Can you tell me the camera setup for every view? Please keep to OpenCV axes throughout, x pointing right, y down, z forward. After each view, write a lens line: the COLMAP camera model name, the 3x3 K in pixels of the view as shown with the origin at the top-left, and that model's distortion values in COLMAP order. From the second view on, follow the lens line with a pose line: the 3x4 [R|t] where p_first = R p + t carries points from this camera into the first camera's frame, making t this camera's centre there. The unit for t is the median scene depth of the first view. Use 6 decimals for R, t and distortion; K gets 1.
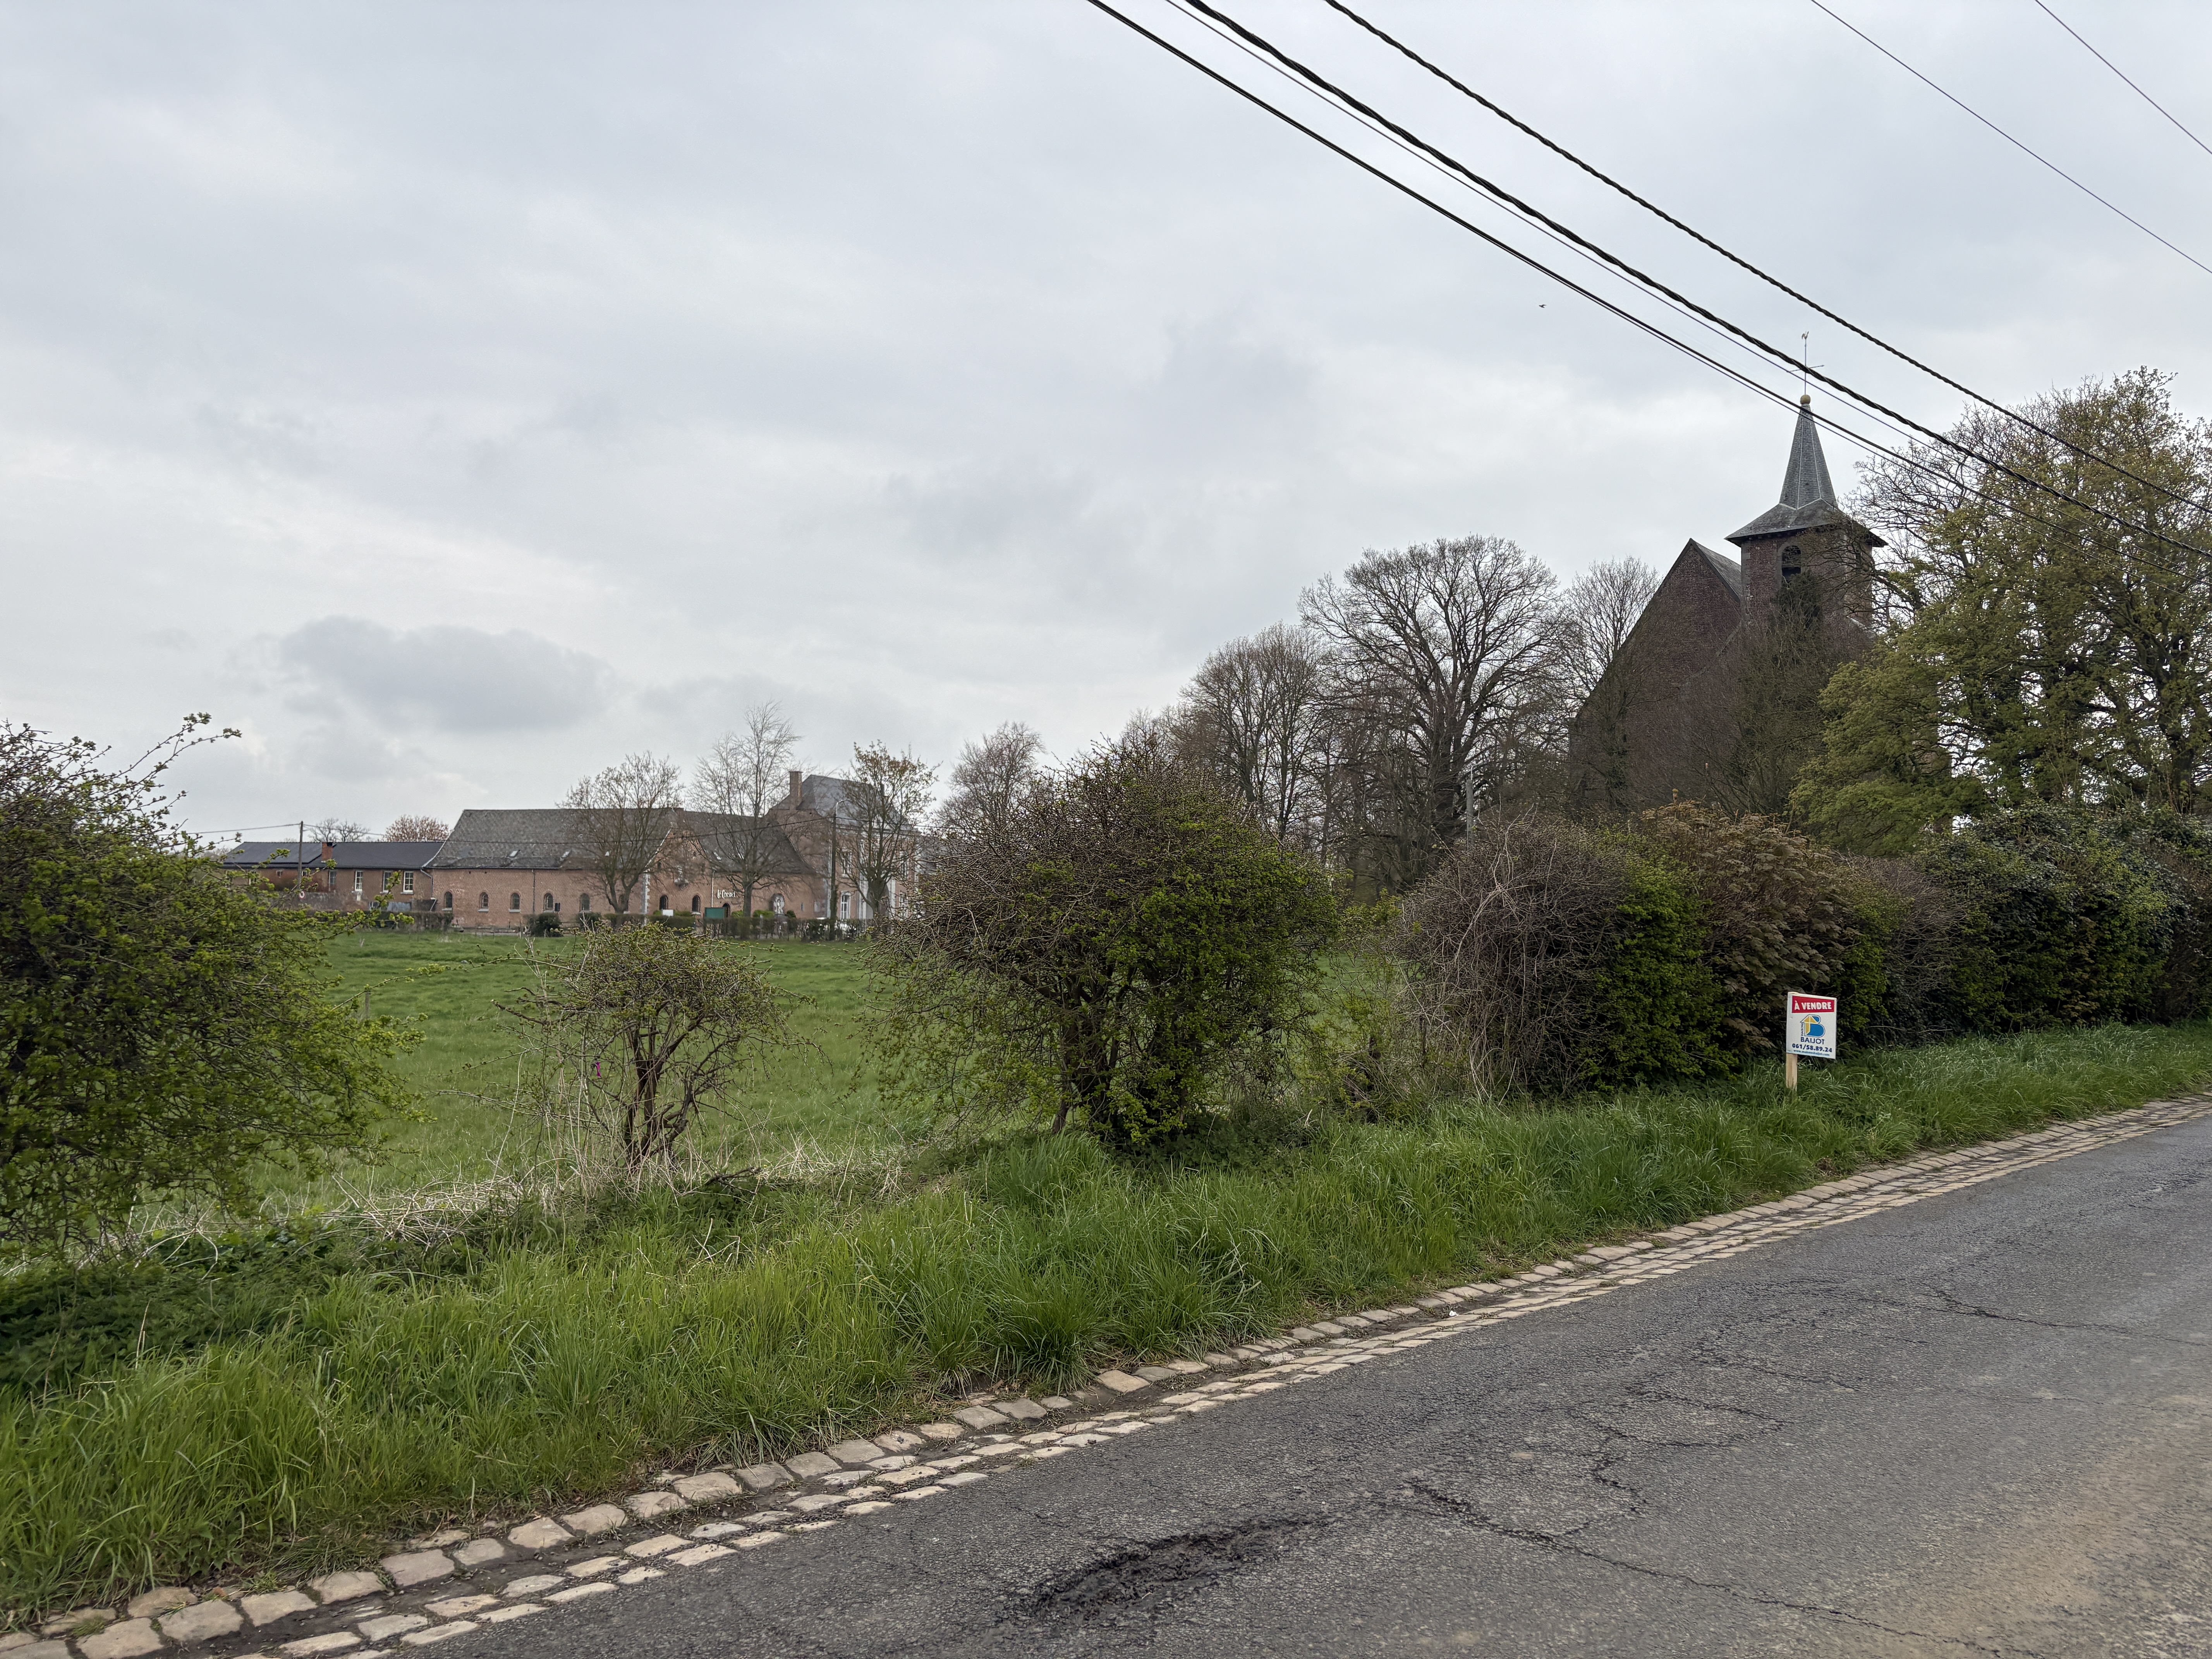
lens RADIAL K [[1658.6, 0, 1101.9], [0, 1658.6, 836.4], [0, 0, 1]] dist [0.012082, 0.009709]
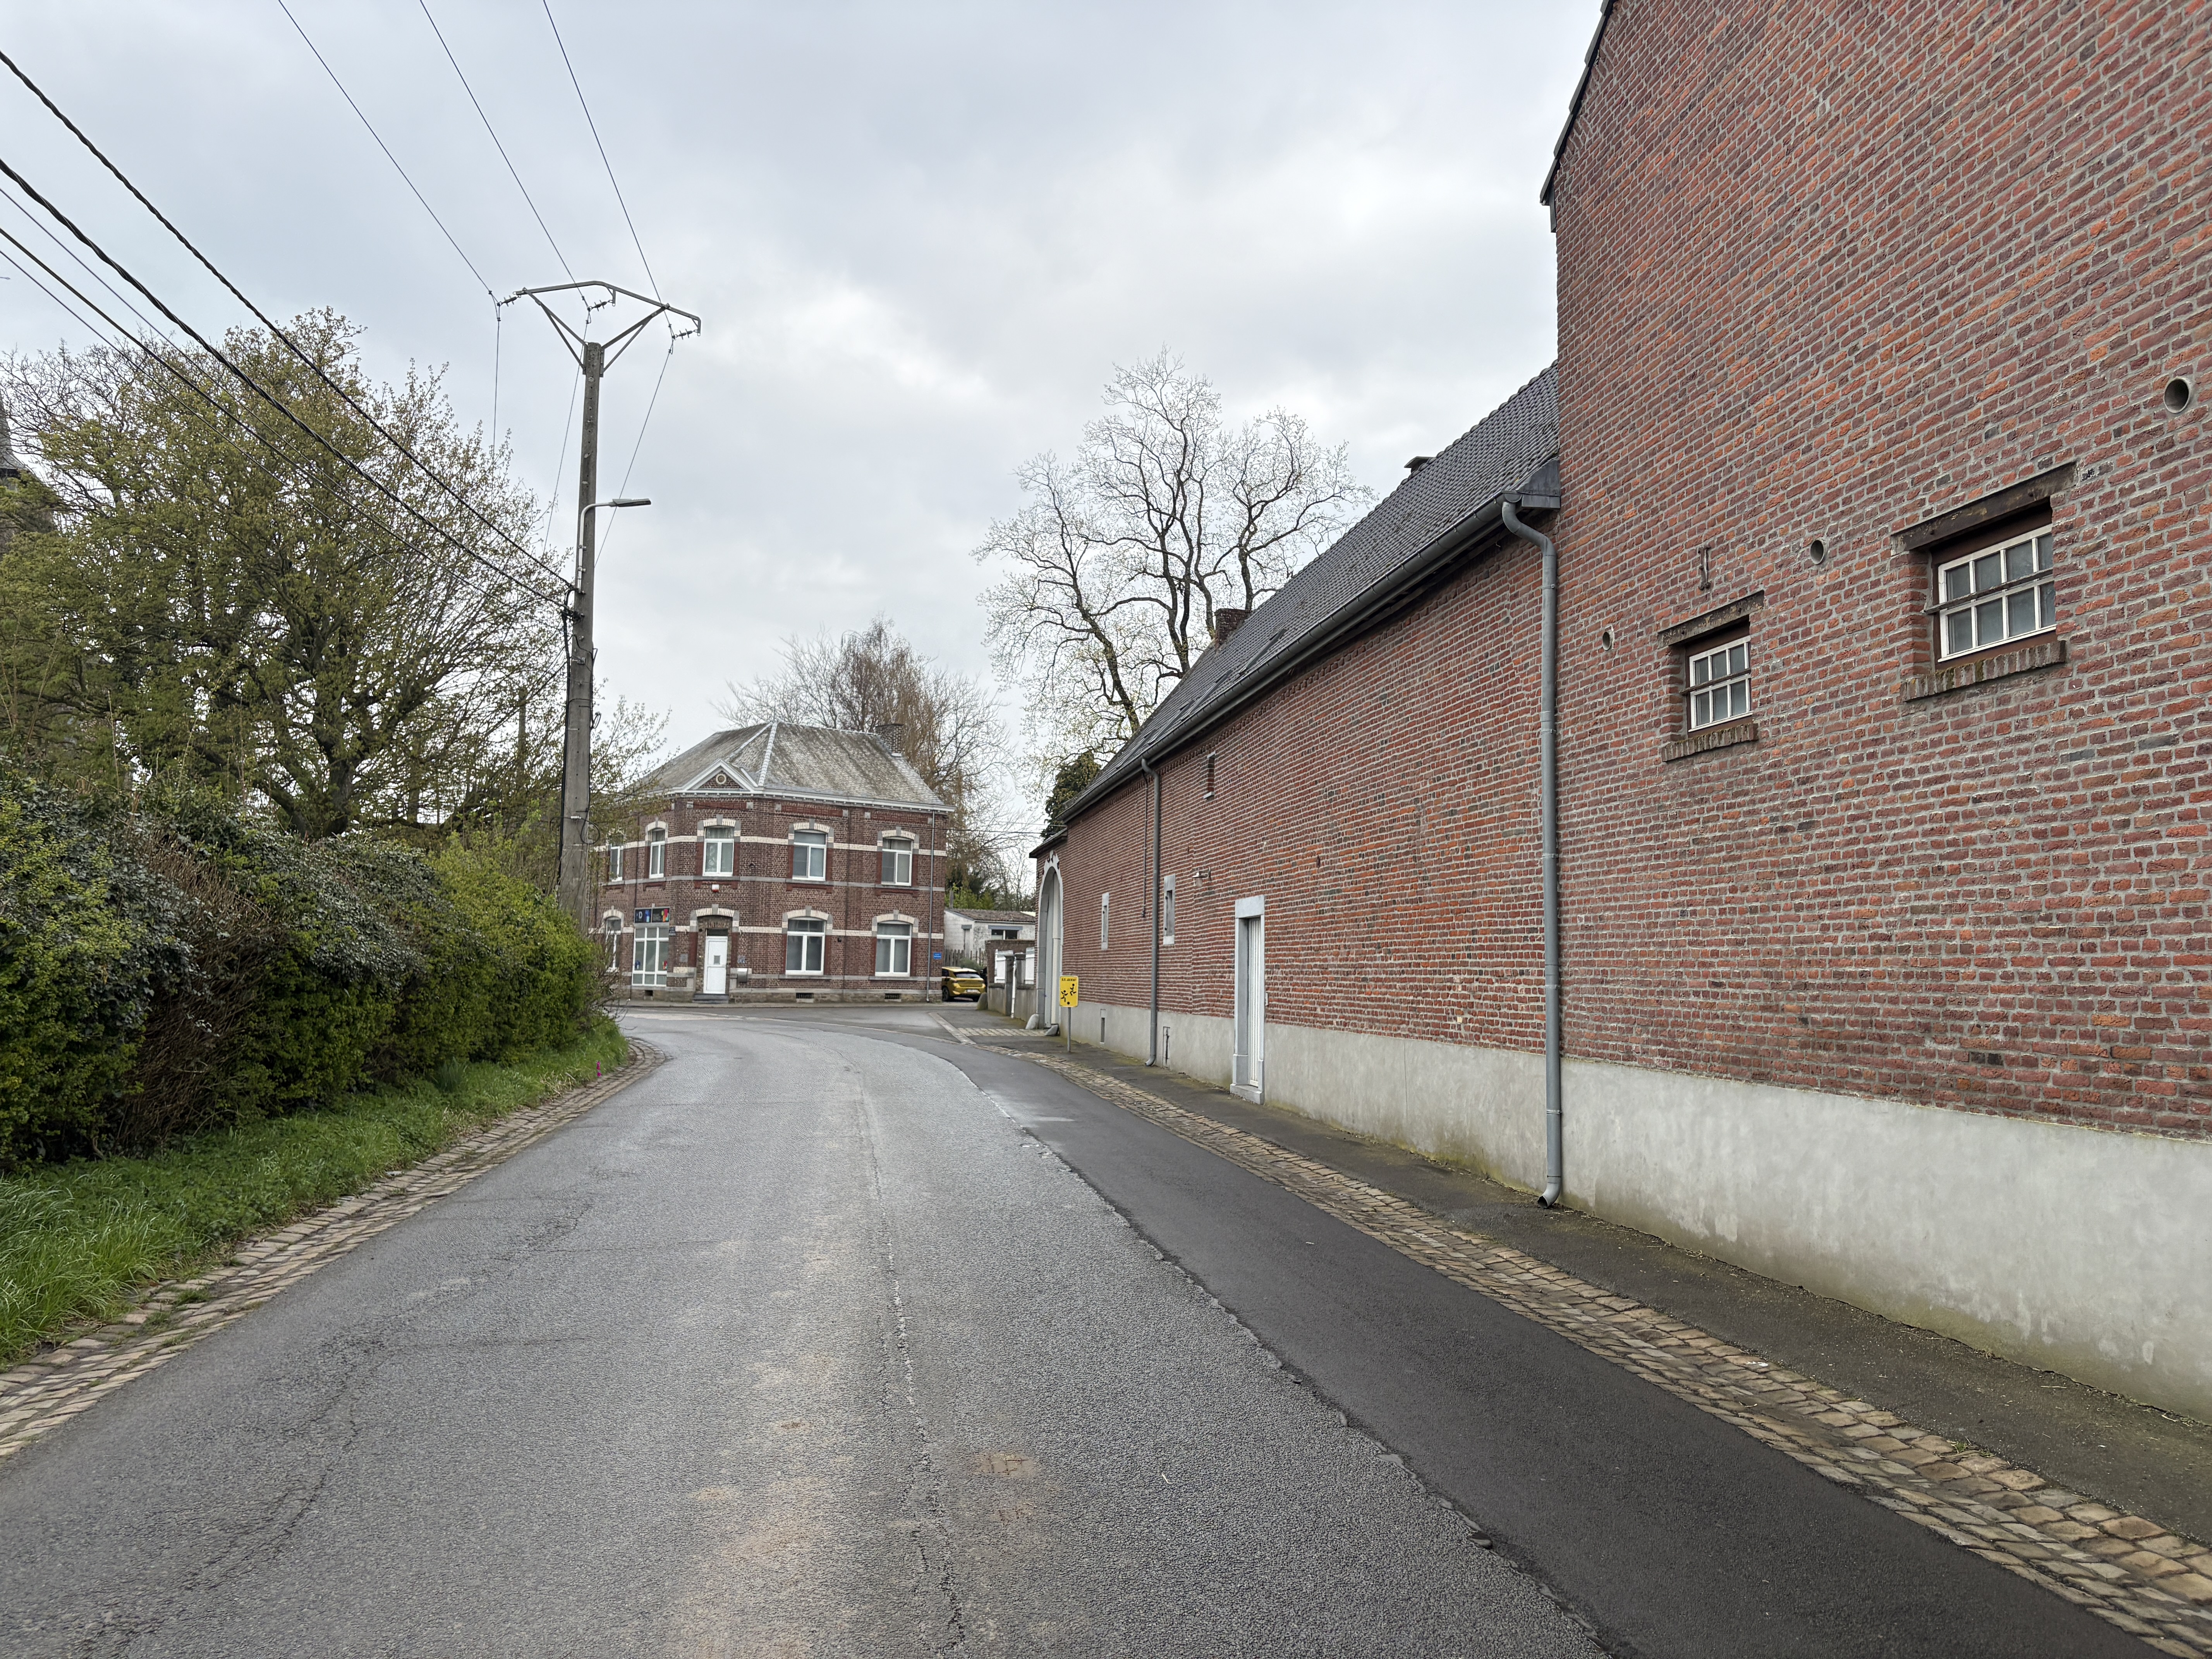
lens RADIAL K [[1649.3, 0, 1099.6], [0, 1649.3, 826.7], [0, 0, 1]] dist [0.057926, -0.062741]
pose [[0.563150, 0.073302, 0.823097, 0.142441], [-0.050089, 0.997254, -0.054541, 0.006333], [-0.824835, -0.010514, 0.565276, 0.168511]]
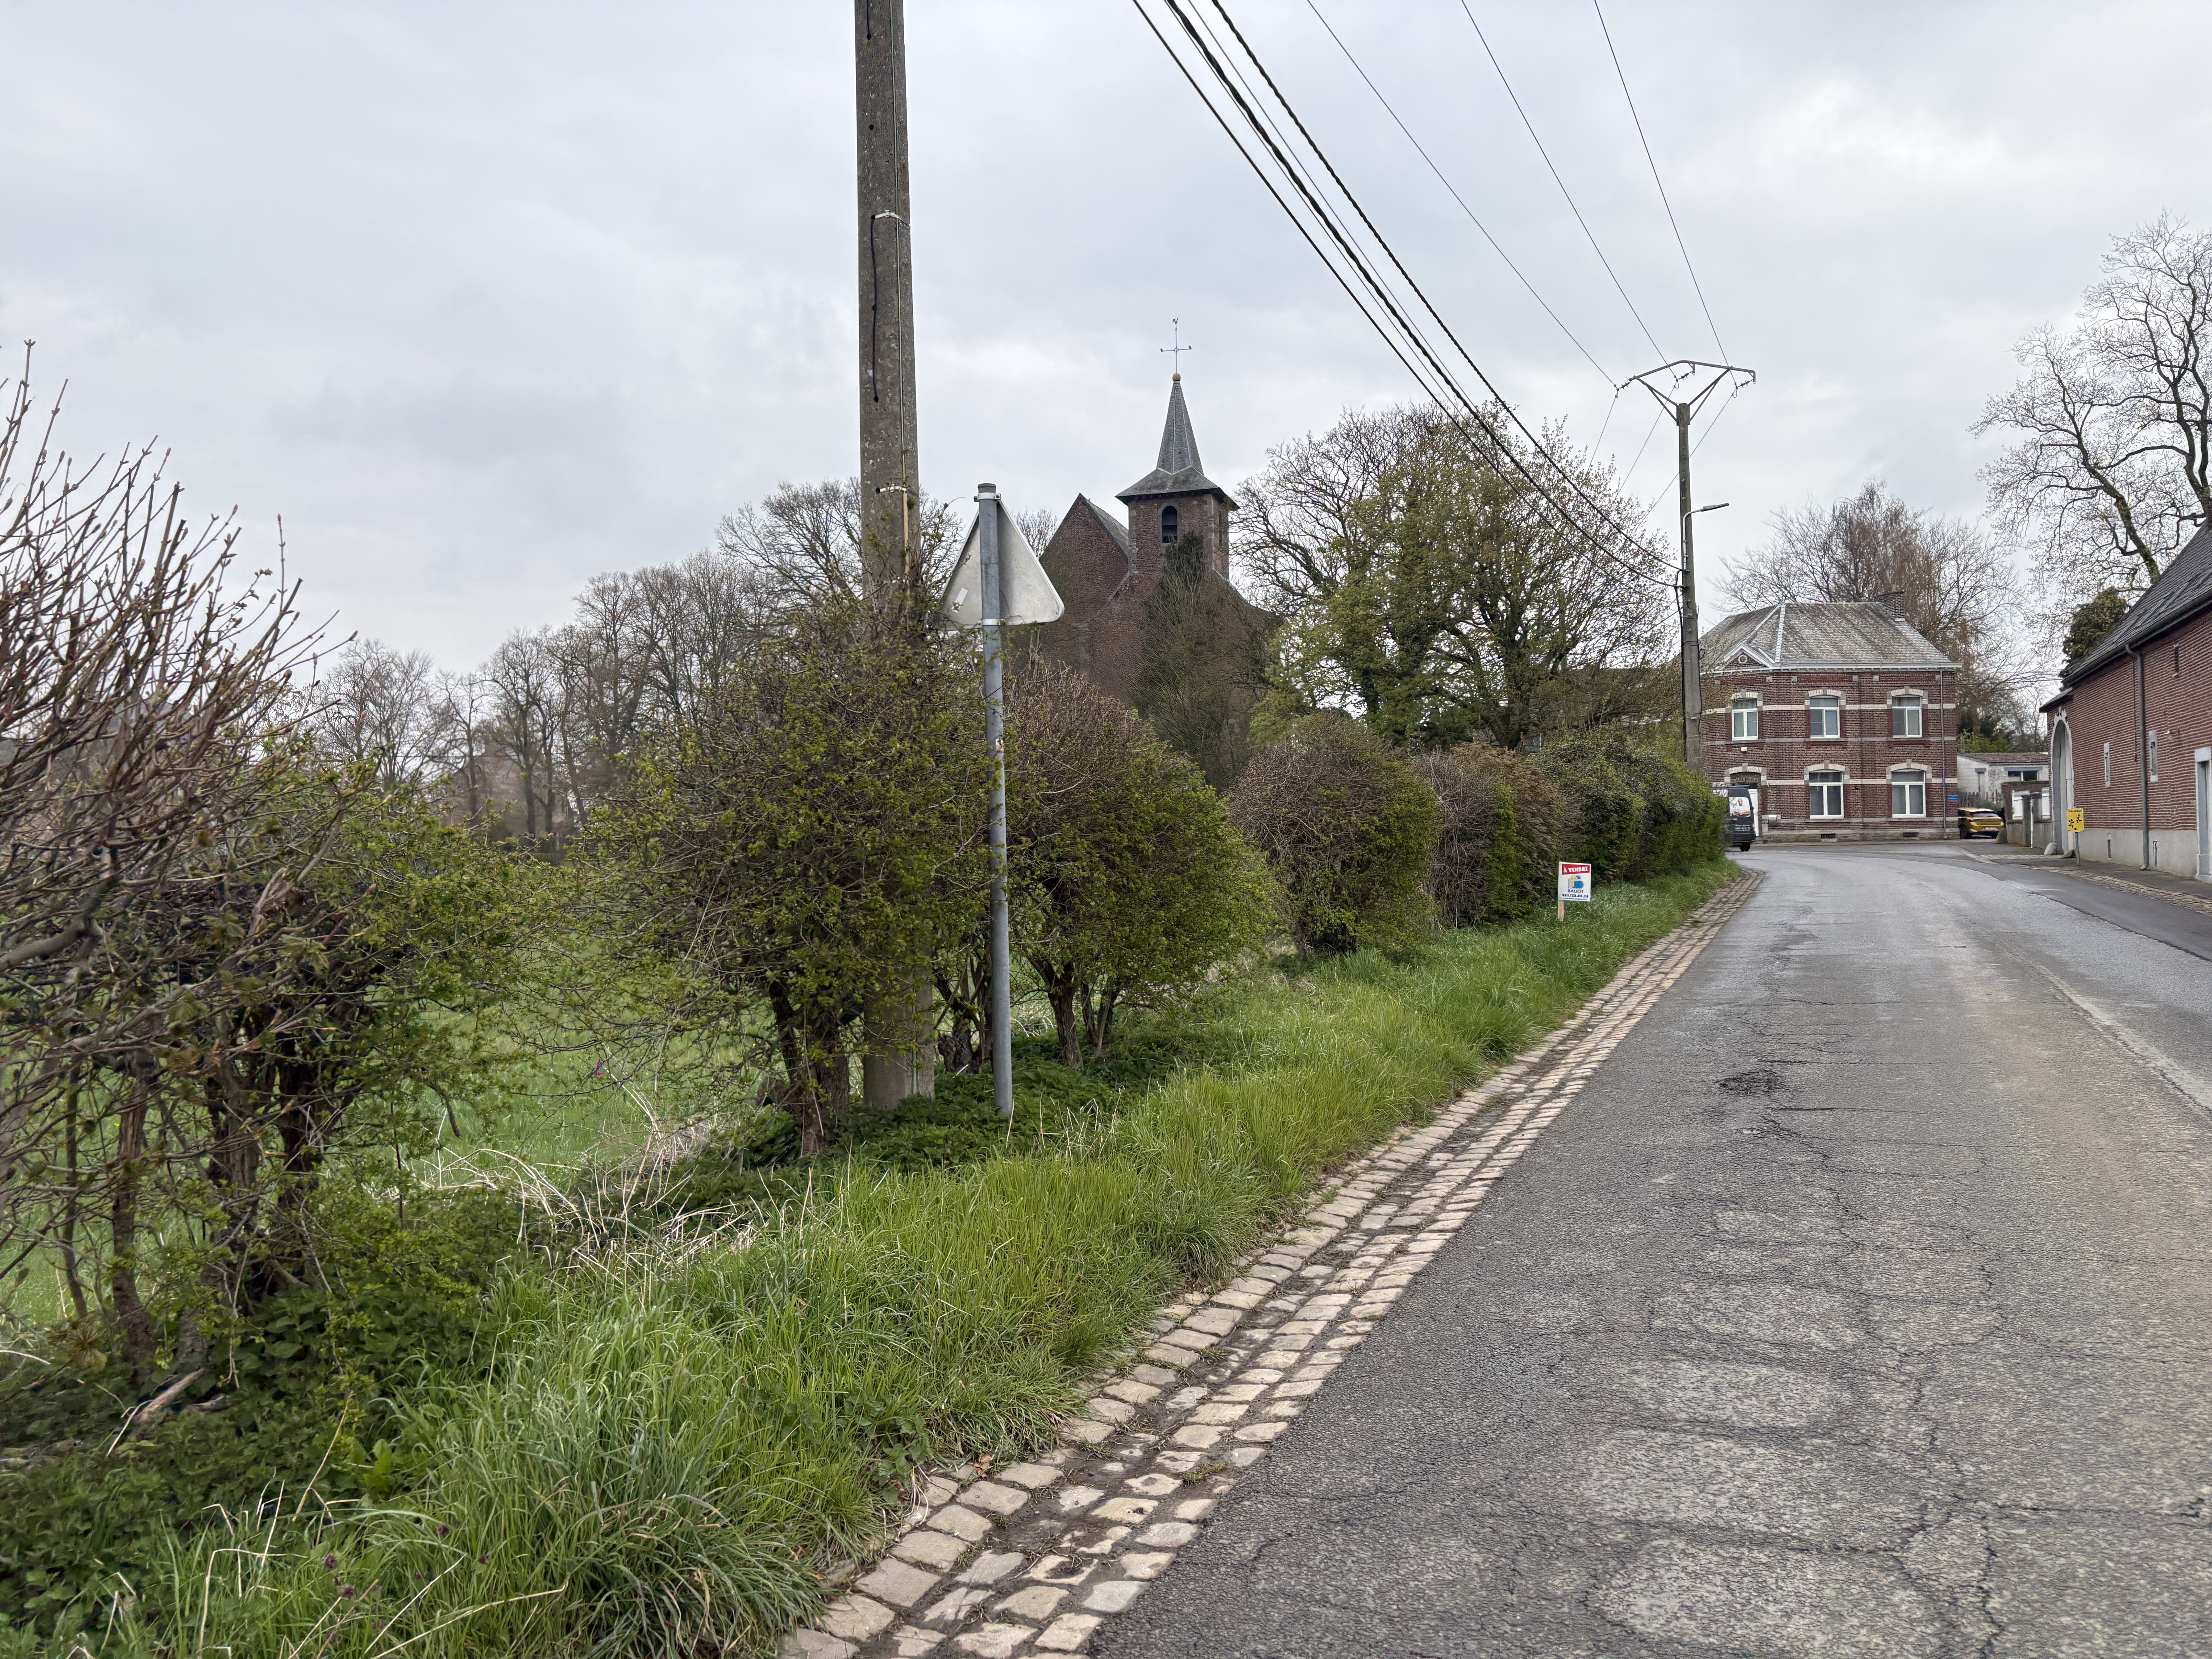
lens RADIAL K [[1652.3, 0, 1099.0], [0, 1652.3, 803.3], [0, 0, 1]] dist [0.063585, -0.074748]
pose [[0.917700, -0.019985, 0.396771, -0.163060], [0.009072, 0.999528, 0.029364, -0.003386], [-0.397170, -0.023348, 0.917448, -0.073448]]
